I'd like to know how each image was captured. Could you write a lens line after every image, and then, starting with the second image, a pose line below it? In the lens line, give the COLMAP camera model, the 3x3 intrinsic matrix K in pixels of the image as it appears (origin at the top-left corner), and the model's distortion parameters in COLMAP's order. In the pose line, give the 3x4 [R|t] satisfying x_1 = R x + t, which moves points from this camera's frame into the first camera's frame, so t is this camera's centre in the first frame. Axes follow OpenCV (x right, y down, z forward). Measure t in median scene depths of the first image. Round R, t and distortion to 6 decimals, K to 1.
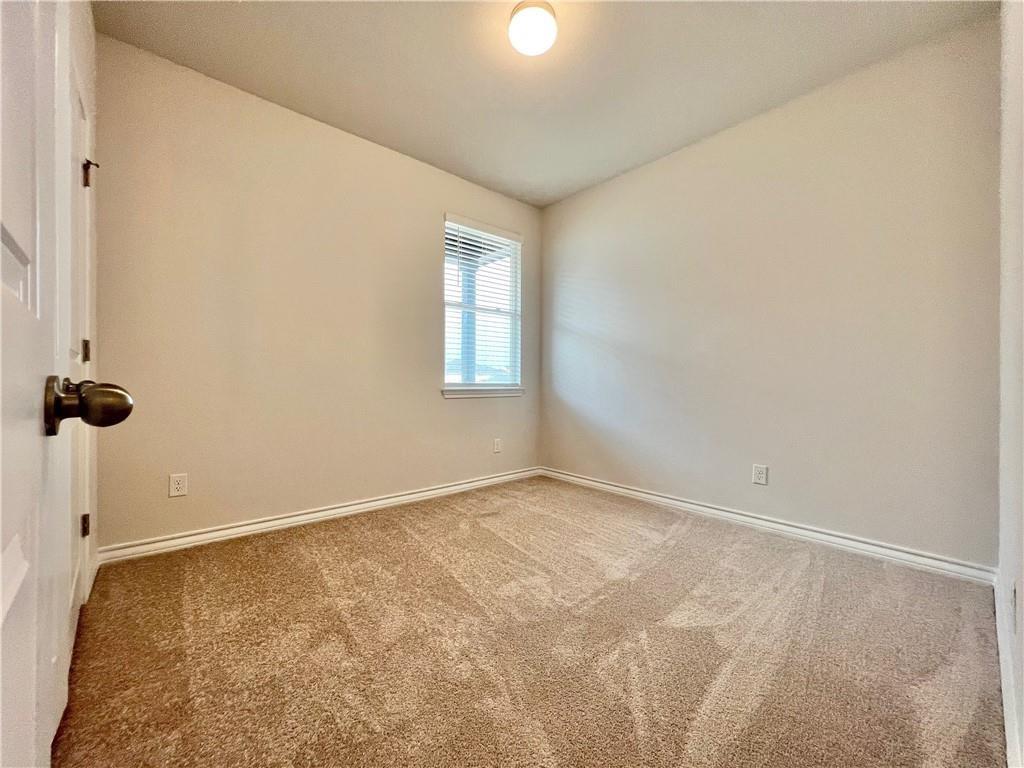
lens RADIAL K [[412.3, 0, 504.0], [0, 412.3, 384.4], [0, 0, 1]] dist [-0.002127, 0.000205]
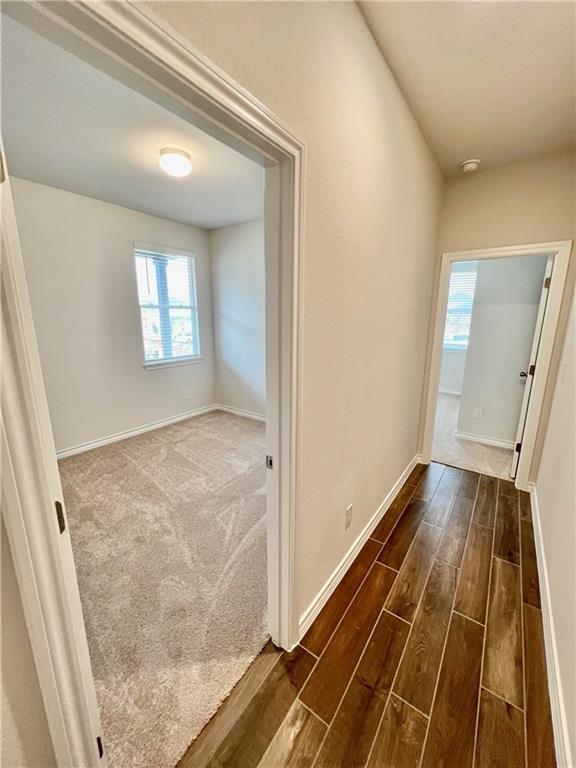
lens RADIAL K [[309.2, 0, 290.9], [0, 309.2, 386.9], [0, 0, 1]] dist [-0.002127, 0.000205]
pose [[0.969454, -0.048859, 0.240357, 0.122280], [-0.007564, 0.973537, 0.228405, -0.215927], [-0.245156, -0.223246, 0.943430, -0.294057]]
